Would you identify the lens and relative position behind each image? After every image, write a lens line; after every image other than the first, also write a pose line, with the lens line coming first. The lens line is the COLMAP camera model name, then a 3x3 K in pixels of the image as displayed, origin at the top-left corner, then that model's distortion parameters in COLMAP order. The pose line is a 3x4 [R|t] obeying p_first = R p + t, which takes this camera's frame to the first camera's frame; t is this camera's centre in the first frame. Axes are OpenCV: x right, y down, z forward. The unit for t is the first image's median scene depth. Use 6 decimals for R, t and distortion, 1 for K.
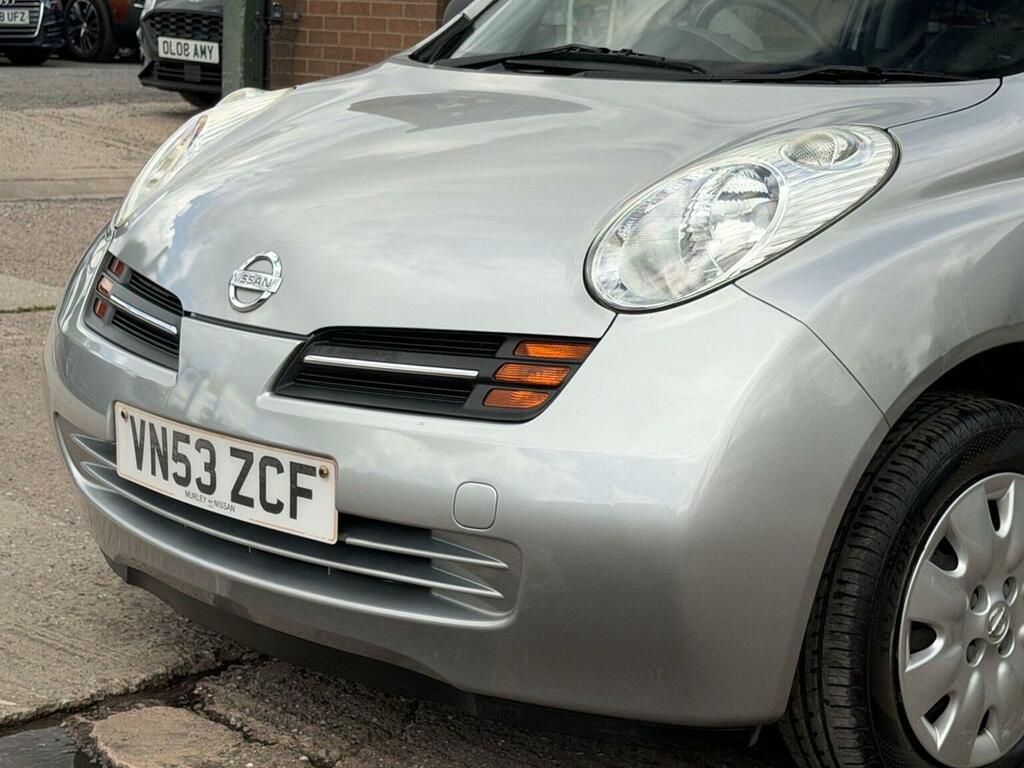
lens RADIAL K [[2118.9, 0, 493.7], [0, 2118.9, 342.0], [0, 0, 1]] dist [0.141701, 0.000000]
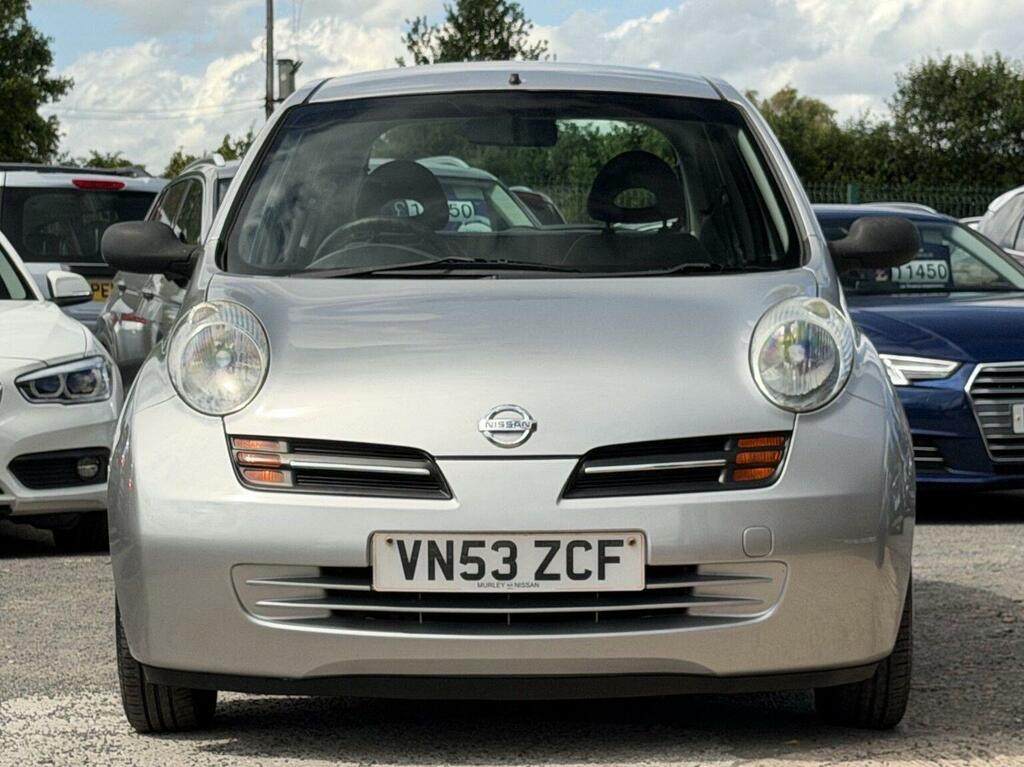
lens RADIAL K [[2908.6, 0, 515.7], [0, 2908.6, 331.1], [0, 0, 1]] dist [0.132349, 0.000000]
pose [[0.680371, -0.047523, 0.731325, -1.534861], [0.132673, 0.989394, -0.059136, 0.024168], [-0.720759, 0.137261, 0.679460, -0.321062]]
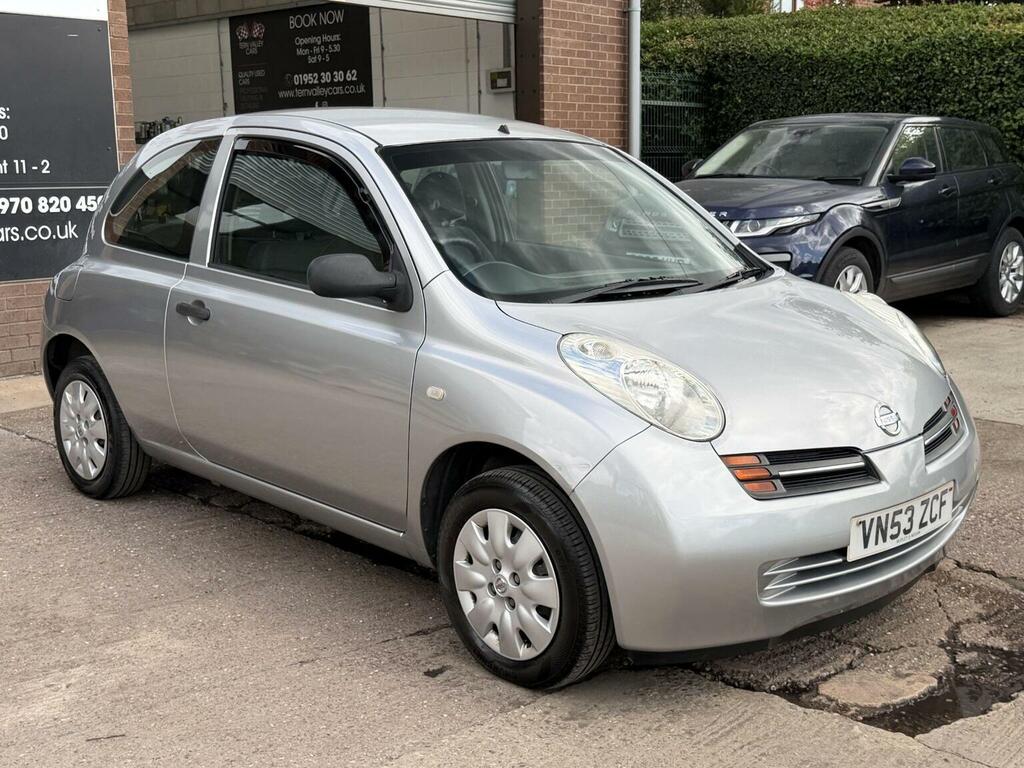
lens RADIAL K [[1243.6, 0, 513.2], [0, 1243.6, 374.6], [0, 0, 1]] dist [0.085021, 0.000000]
pose [[-0.023771, -0.206385, 0.978182, -1.202436], [0.154870, 0.965886, 0.207555, -0.354683], [-0.987649, 0.156425, 0.009003, 1.334098]]
